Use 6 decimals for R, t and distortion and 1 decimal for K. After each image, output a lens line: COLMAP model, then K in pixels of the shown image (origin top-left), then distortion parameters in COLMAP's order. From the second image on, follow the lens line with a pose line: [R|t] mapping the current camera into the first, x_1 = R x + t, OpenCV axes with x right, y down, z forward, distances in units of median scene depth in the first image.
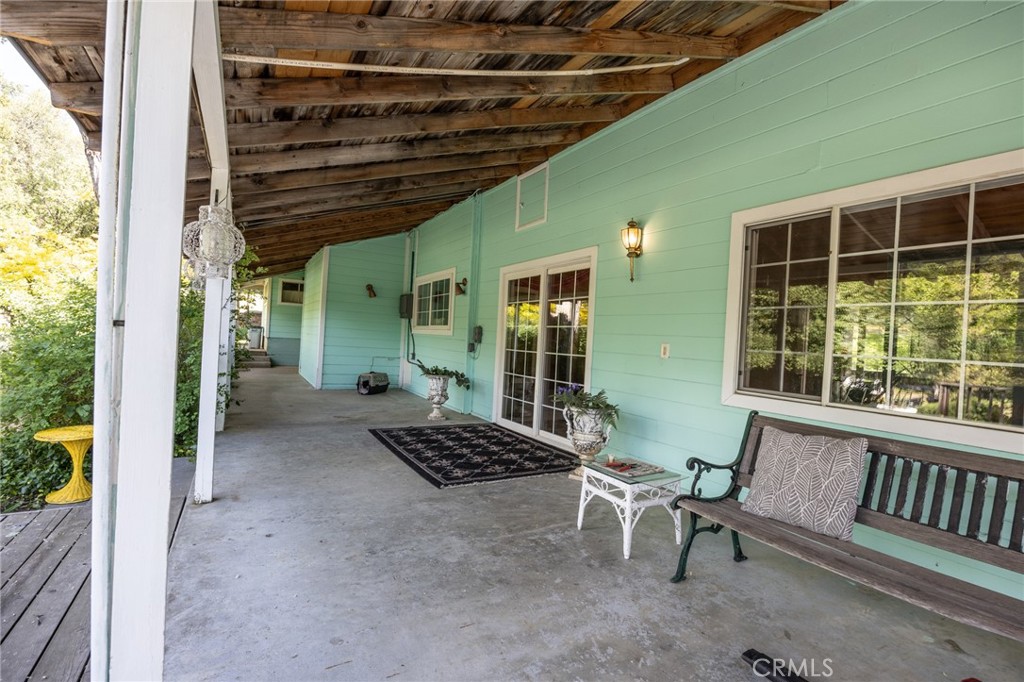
lens RADIAL K [[487.2, 0, 512.5], [0, 487.2, 339.5], [0, 0, 1]] dist [0.000259, 0.000043]
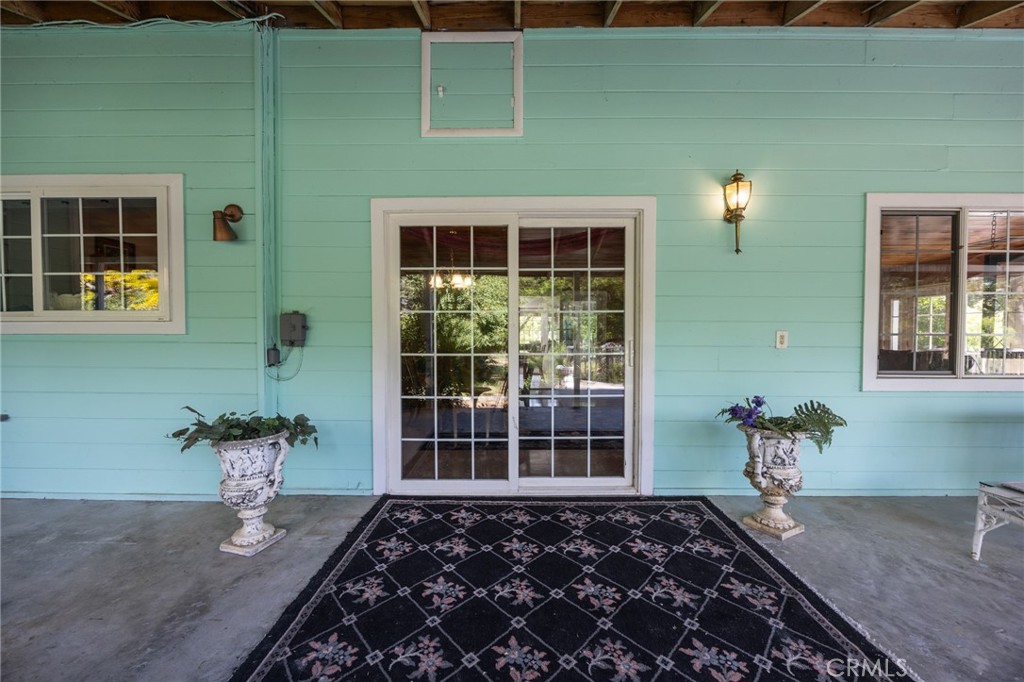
lens RADIAL K [[381.5, 0, 512.2], [0, 381.5, 347.5], [0, 0, 1]] dist [-0.006172, -0.000140]
pose [[0.502336, -0.077199, 0.861219, -0.351367], [0.025749, 0.996900, 0.074342, -0.017459], [-0.864289, -0.015169, 0.502767, 0.750060]]
